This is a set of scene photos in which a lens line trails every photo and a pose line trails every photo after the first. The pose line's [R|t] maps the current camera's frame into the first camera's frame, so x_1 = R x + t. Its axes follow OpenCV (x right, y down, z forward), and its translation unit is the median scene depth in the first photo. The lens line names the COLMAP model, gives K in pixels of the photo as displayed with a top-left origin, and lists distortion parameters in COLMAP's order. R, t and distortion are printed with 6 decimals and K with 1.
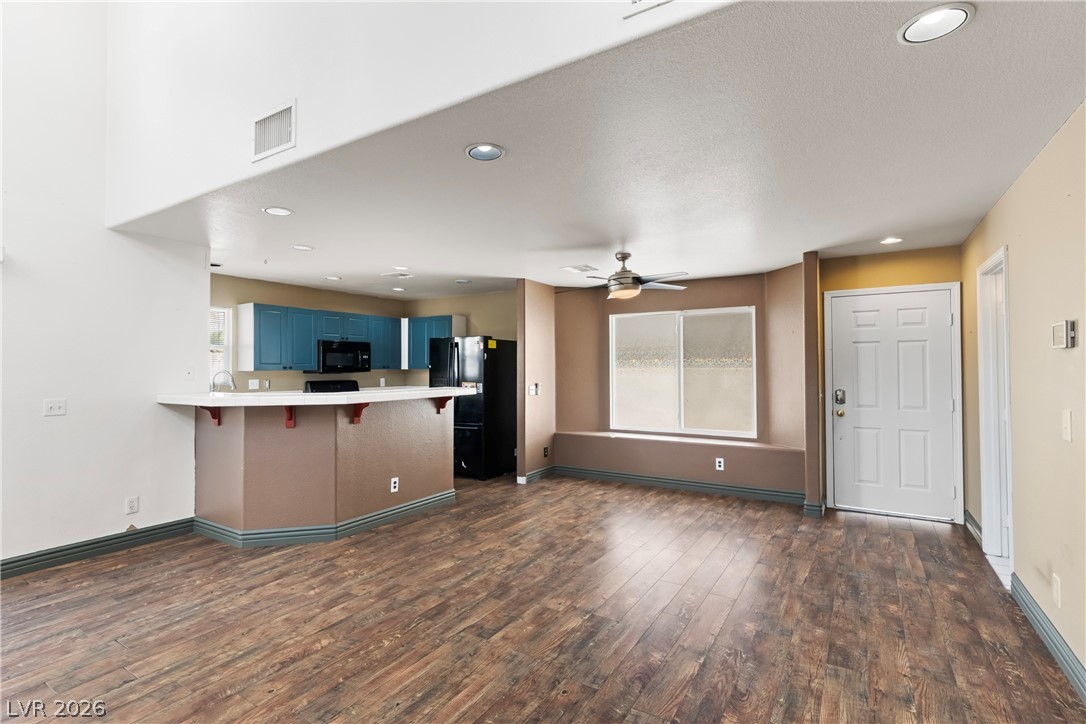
lens RADIAL K [[514.4, 0, 544.7], [0, 514.4, 362.3], [0, 0, 1]] dist [0.002656, -0.001236]
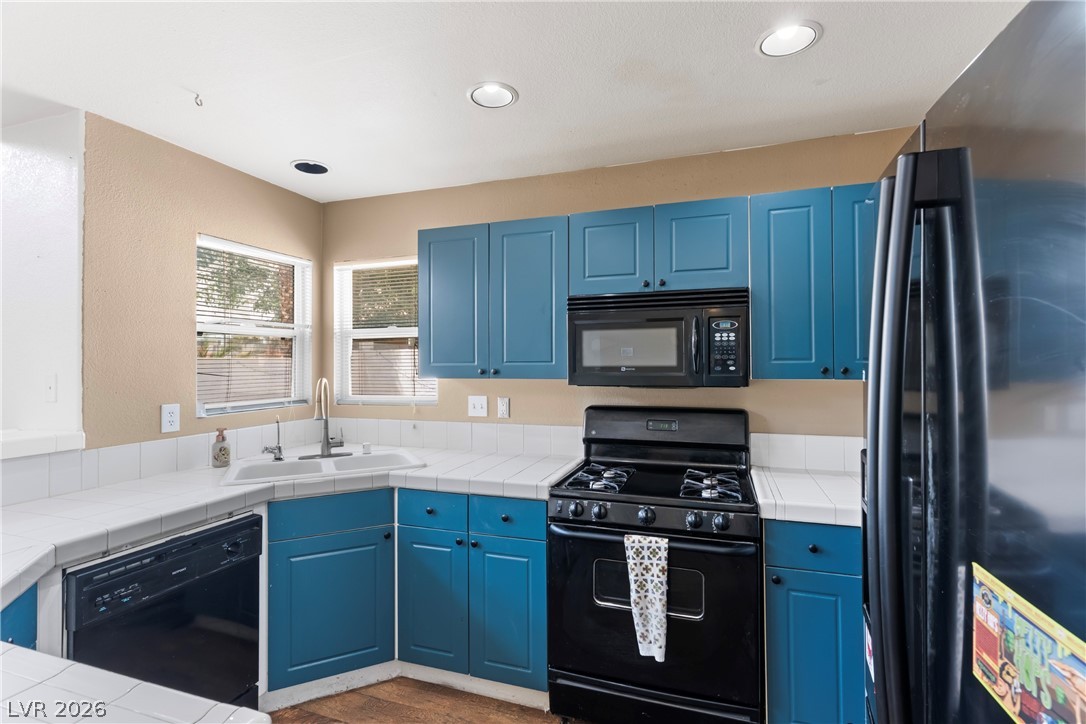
lens RADIAL K [[514.4, 0, 547.8], [0, 514.4, 355.6], [0, 0, 1]] dist [0.002656, -0.001236]
pose [[0.218161, -0.007879, -0.975881, -0.108910], [0.019665, 0.999800, -0.003676, -0.000645], [0.975715, -0.018389, 0.218273, 1.162279]]
